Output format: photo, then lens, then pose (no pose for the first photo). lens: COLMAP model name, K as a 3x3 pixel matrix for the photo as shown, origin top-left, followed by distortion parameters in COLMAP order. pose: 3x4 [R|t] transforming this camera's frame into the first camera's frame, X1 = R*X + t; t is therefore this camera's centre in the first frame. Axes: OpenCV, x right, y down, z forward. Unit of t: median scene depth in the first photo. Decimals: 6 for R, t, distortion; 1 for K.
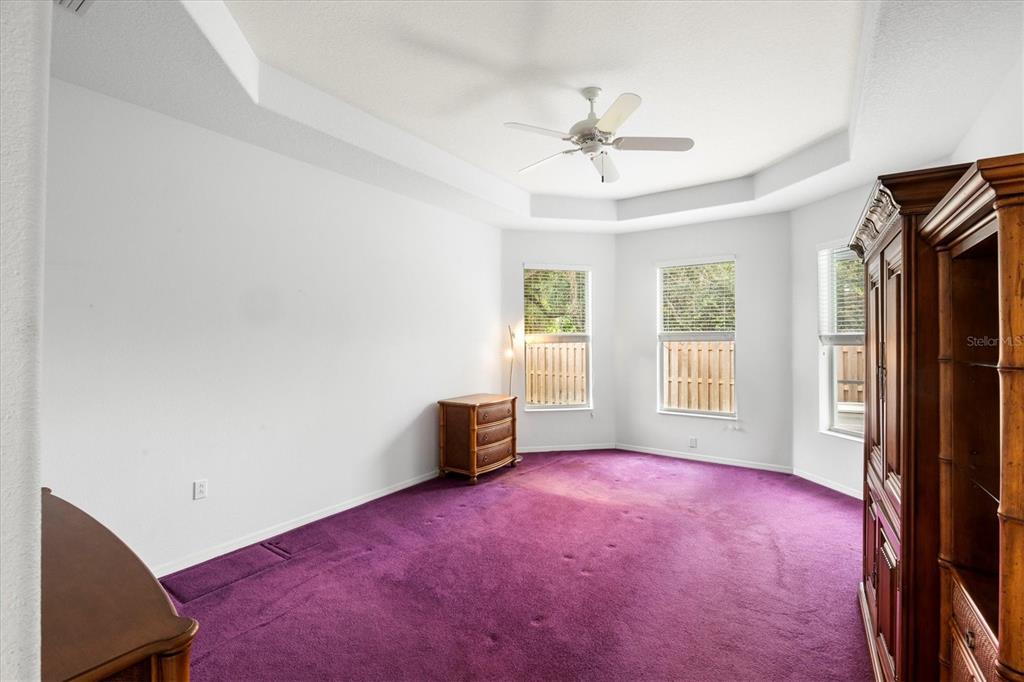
lens RADIAL K [[445.0, 0, 517.3], [0, 445.0, 347.4], [0, 0, 1]] dist [-0.013386, 0.000057]
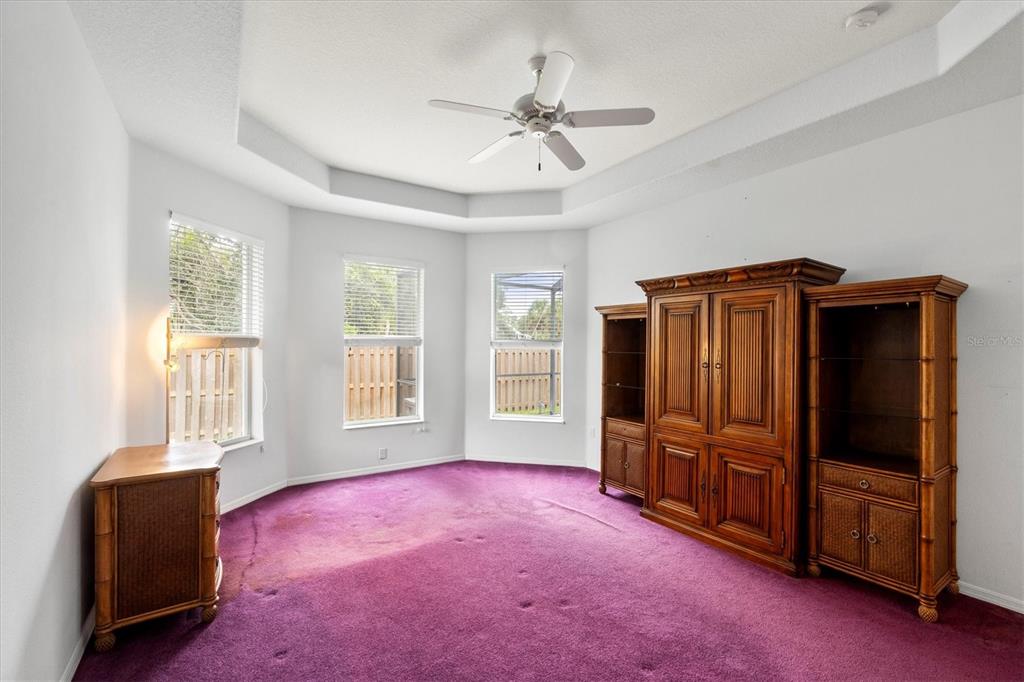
lens RADIAL K [[443.0, 0, 511.8], [0, 443.0, 353.5], [0, 0, 1]] dist [-0.000688, -0.000042]
pose [[0.382278, -0.014310, 0.923936, -0.441884], [0.007723, 0.999895, 0.012291, -0.008673], [-0.924015, 0.002437, 0.382349, 0.472385]]
